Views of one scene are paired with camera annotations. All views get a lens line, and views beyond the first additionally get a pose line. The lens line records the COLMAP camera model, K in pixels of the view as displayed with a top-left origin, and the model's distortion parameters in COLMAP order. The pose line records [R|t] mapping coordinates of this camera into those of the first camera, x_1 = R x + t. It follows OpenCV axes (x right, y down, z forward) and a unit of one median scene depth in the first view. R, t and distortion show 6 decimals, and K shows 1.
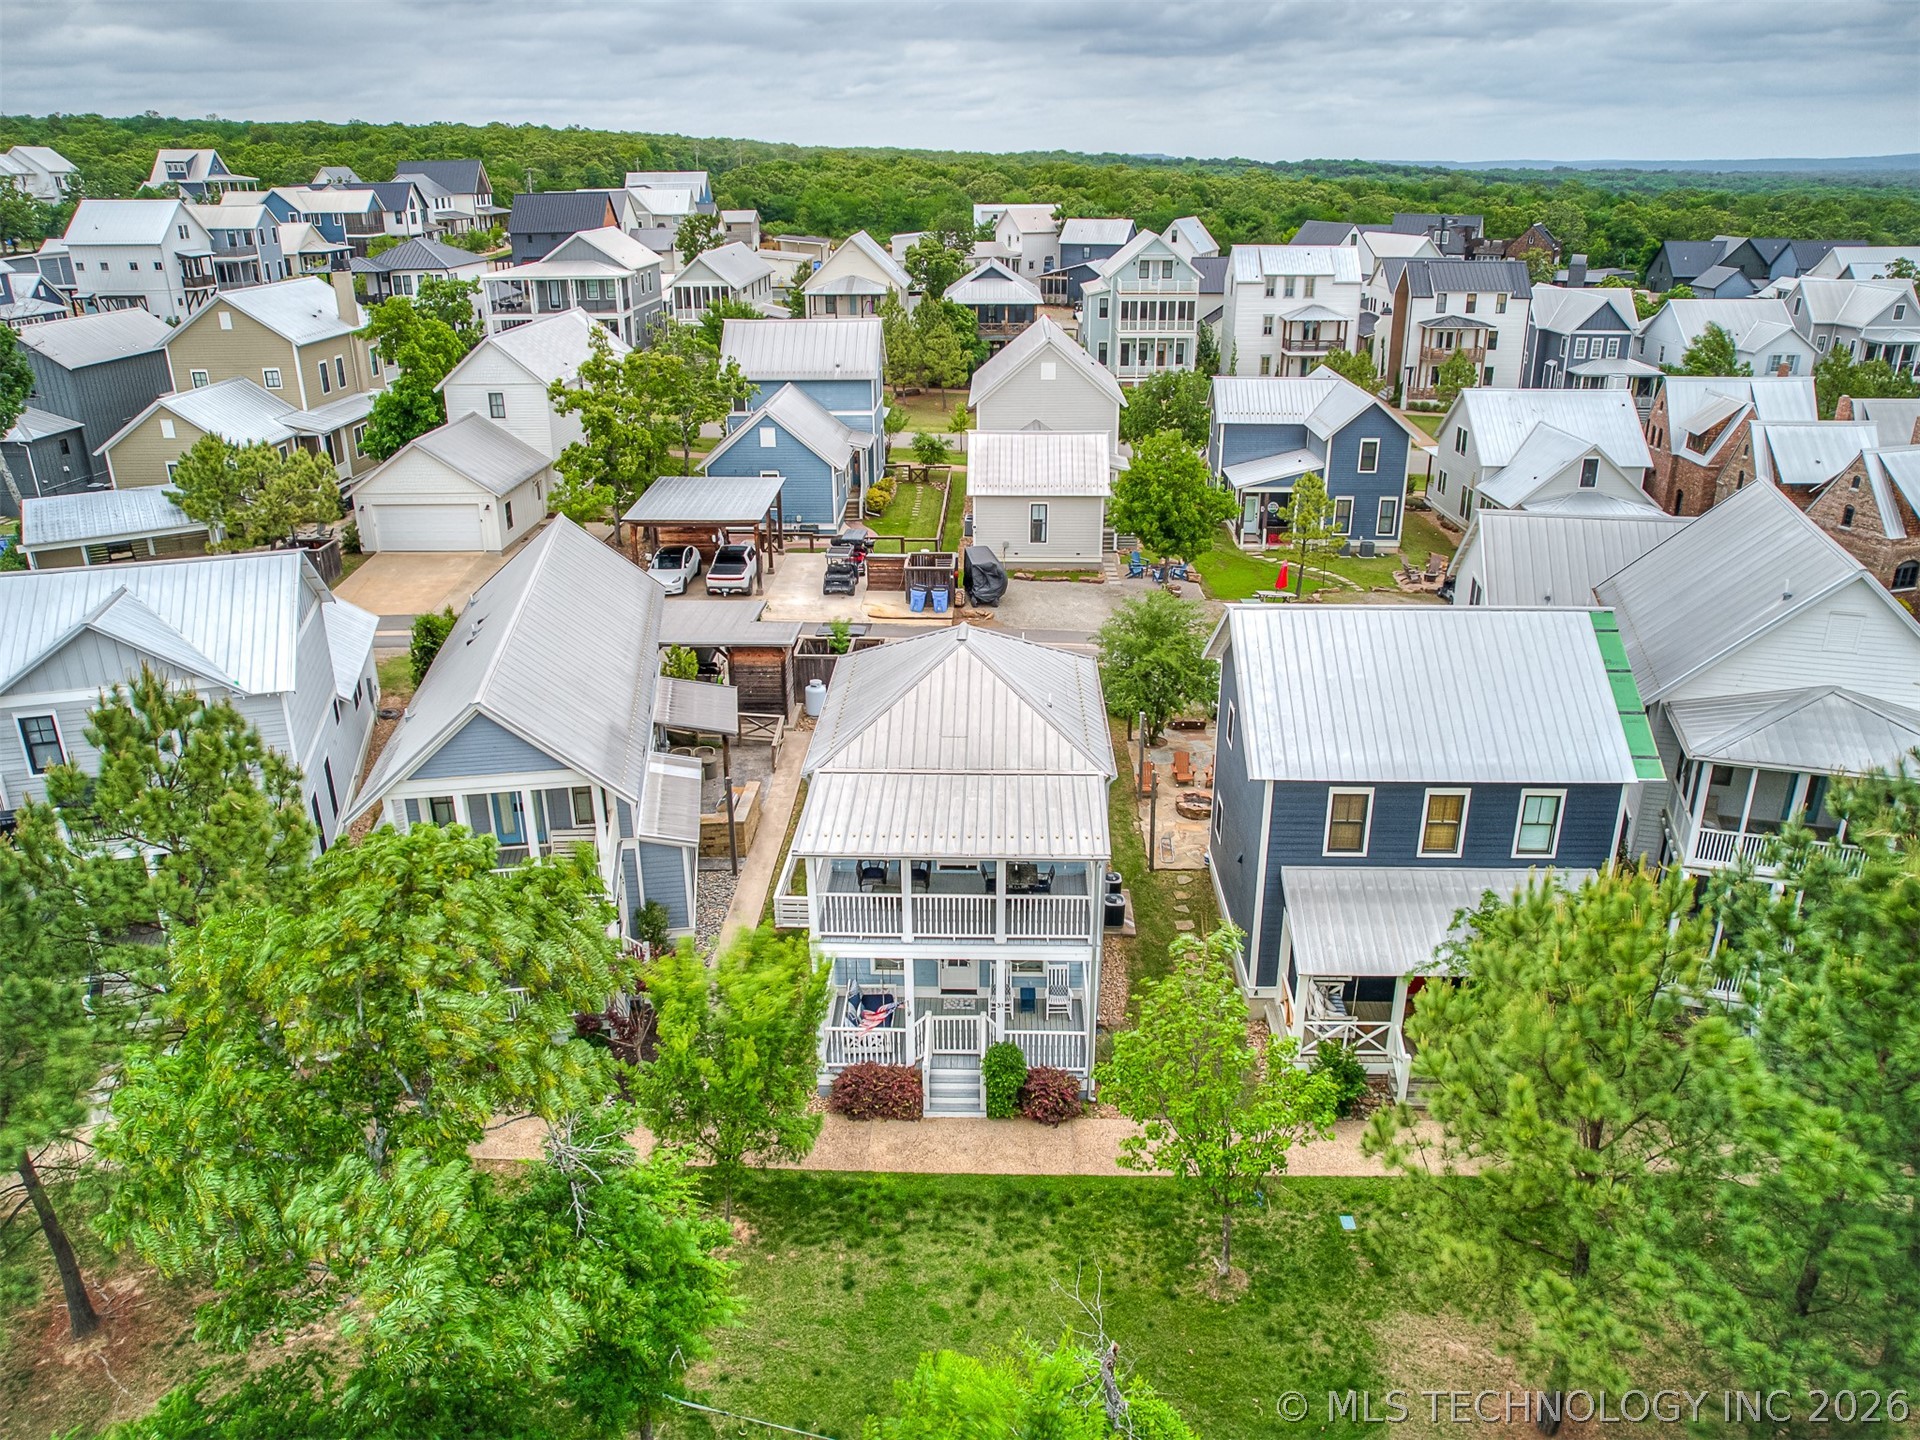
lens RADIAL K [[1370.2, 0, 950.5], [0, 1370.2, 723.6], [0, 0, 1]] dist [-0.081537, 0.072672]
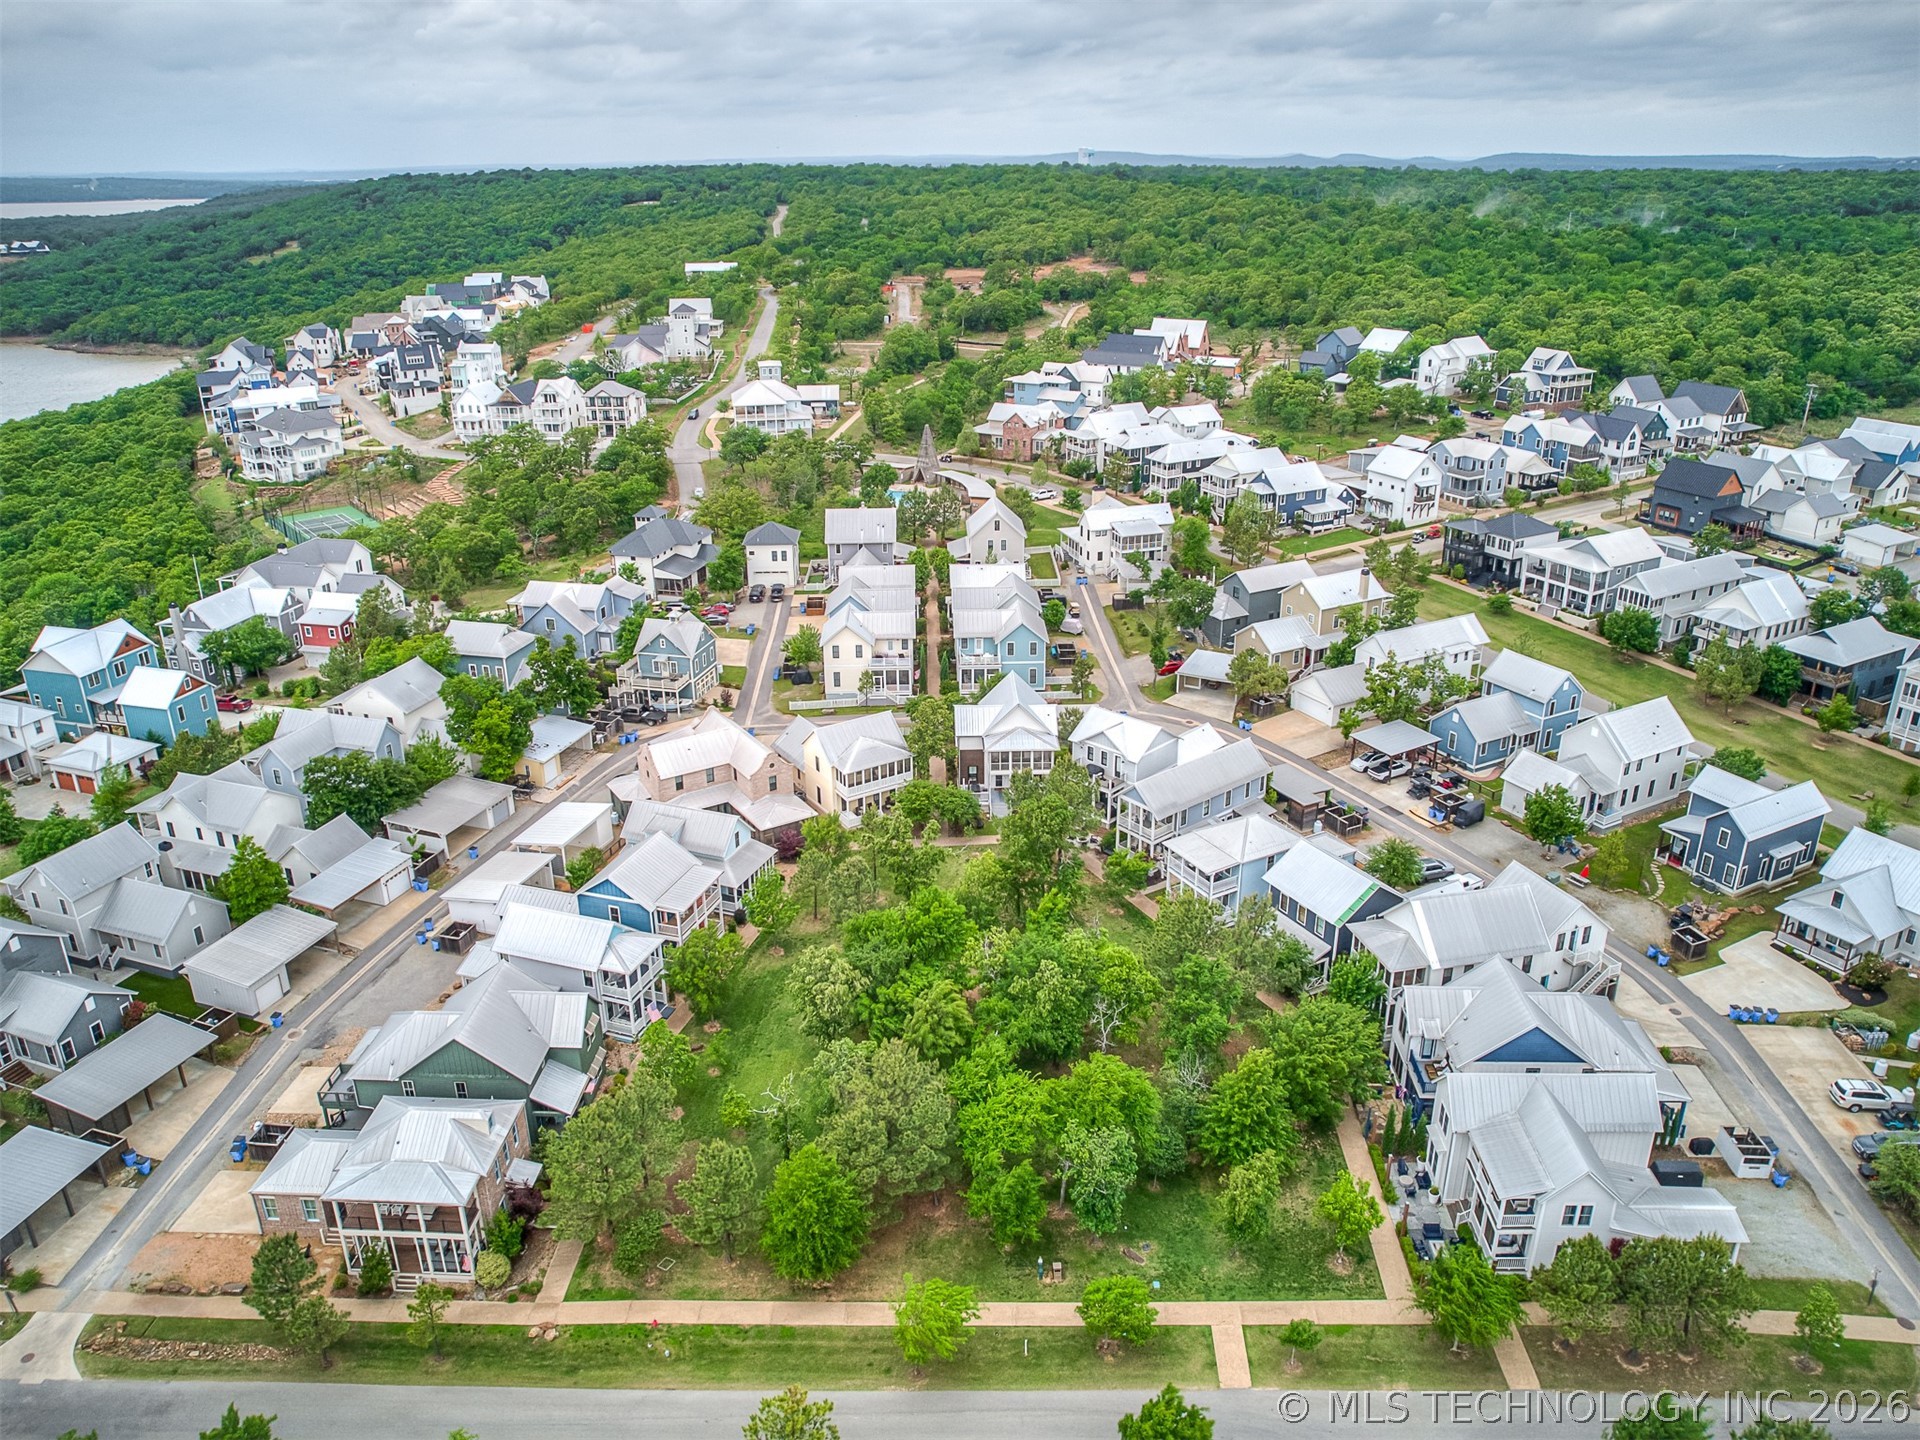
lens RADIAL K [[1382.1, 0, 954.6], [0, 1382.1, 714.0], [0, 0, 1]] dist [-0.079162, 0.066422]
pose [[0.507044, 0.327194, -0.797402, 1.251902], [-0.321834, 0.930104, 0.177000, -0.366091], [0.799580, 0.166884, 0.576906, -0.916908]]
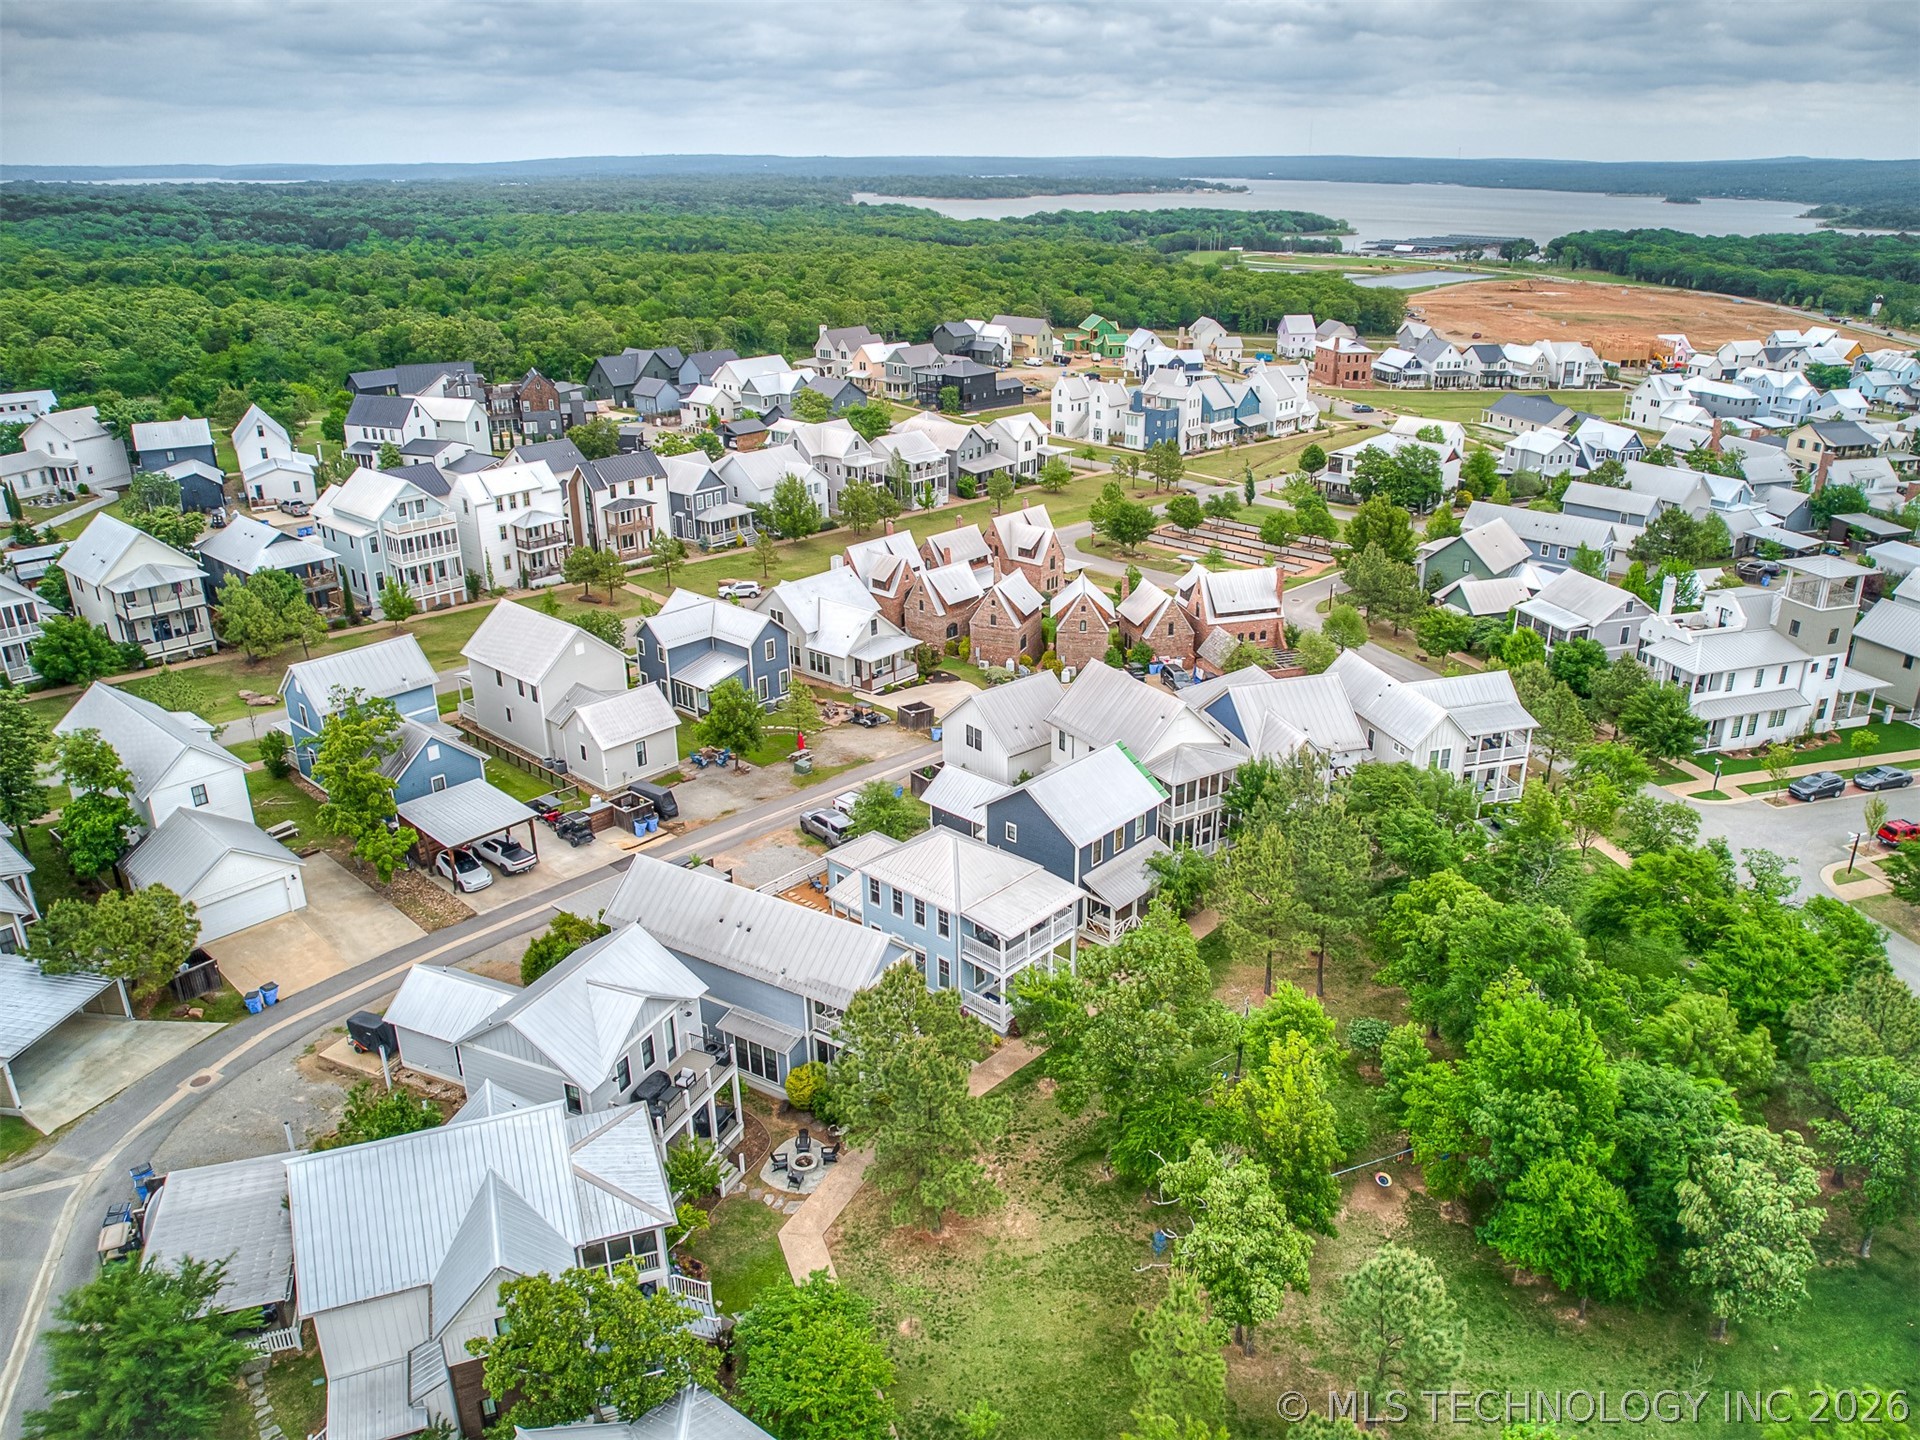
lens RADIAL K [[1378.8, 0, 1006.3], [0, 1378.8, 721.2], [0, 0, 1]] dist [-0.068437, 0.057238]
pose [[0.626356, -0.287672, 0.724516, -0.792439], [0.291258, 0.948470, 0.124796, -0.259862], [-0.723082, 0.132854, 0.677866, -0.331614]]
